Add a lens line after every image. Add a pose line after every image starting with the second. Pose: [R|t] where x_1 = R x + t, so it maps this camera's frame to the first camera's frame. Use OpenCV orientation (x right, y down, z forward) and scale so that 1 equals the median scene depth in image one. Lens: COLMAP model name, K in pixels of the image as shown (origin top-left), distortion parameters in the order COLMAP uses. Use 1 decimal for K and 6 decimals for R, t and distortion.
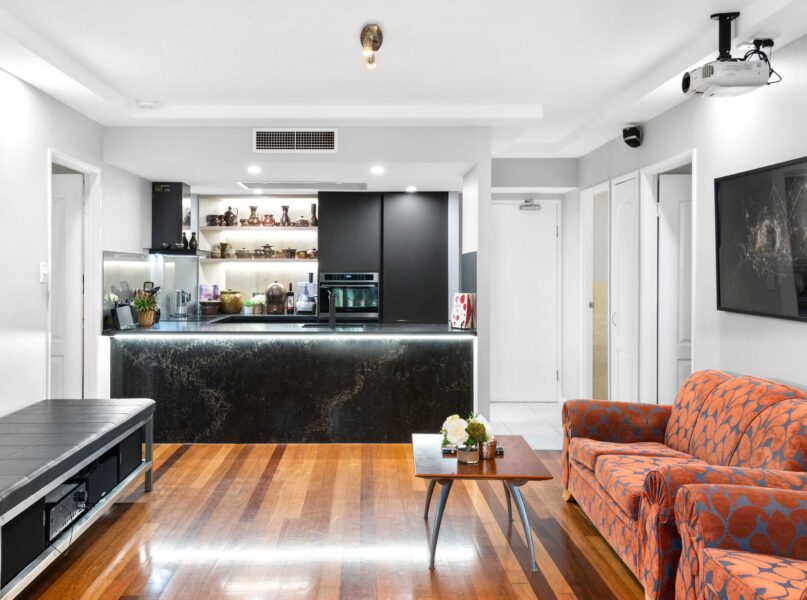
lens RADIAL K [[760.9, 0, 368.1], [0, 760.9, 270.4], [0, 0, 1]] dist [0.021890, 0.000000]
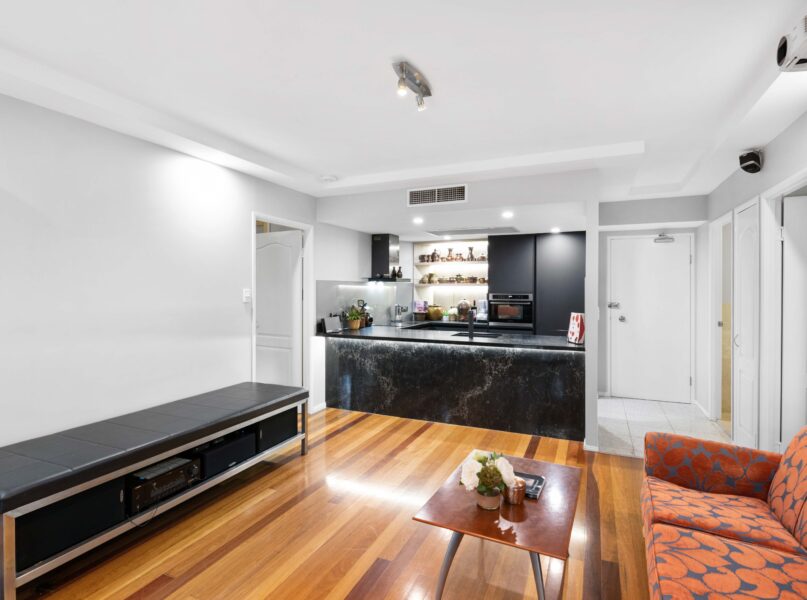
lens RADIAL K [[427.0, 0, 403.8], [0, 427.0, 288.5], [0, 0, 1]] dist [-0.001104, -0.006714]
pose [[0.912646, 0.000090, -0.408750, 0.151682], [0.000211, 1.000000, 0.000692, -0.009230], [0.408750, -0.000717, 0.912646, 0.289852]]
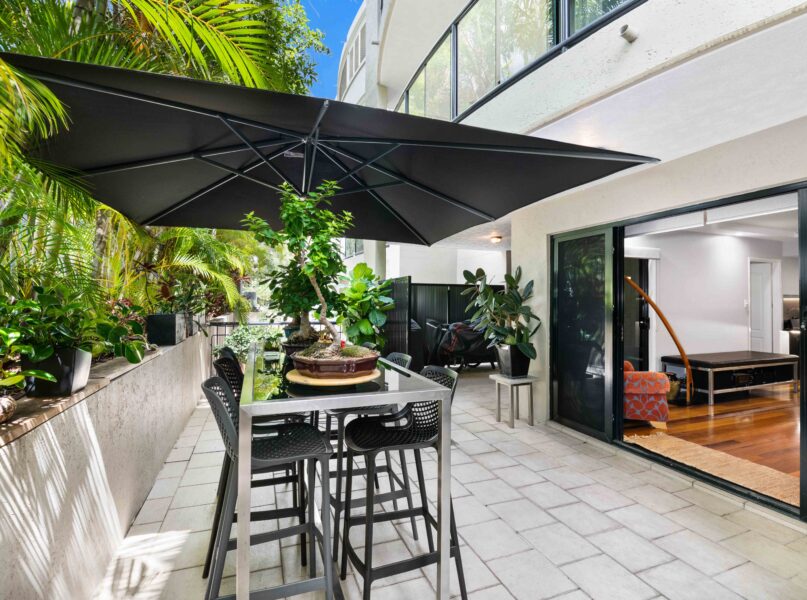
lens RADIAL K [[393.1, 0, 402.8], [0, 393.1, 295.6], [0, 0, 1]] dist [-0.006779, -0.000792]
pose [[0.353684, -0.013666, -0.935265, 0.342793], [-0.003014, 0.999871, -0.015749, 0.001156], [0.935360, 0.008389, 0.353597, -0.484536]]
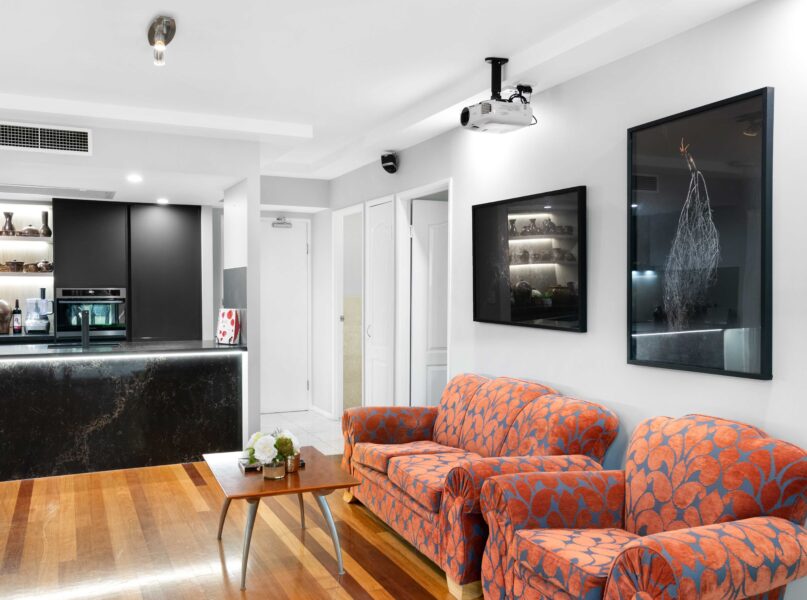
lens RADIAL K [[723.2, 0, 407.9], [0, 723.2, 315.8], [0, 0, 1]] dist [0.014010, 0.013350]
pose [[0.906824, -0.014486, 0.421259, -0.064532], [-0.002517, 0.999205, 0.039779, 0.000845], [-0.421501, -0.037133, 0.906067, 0.045042]]
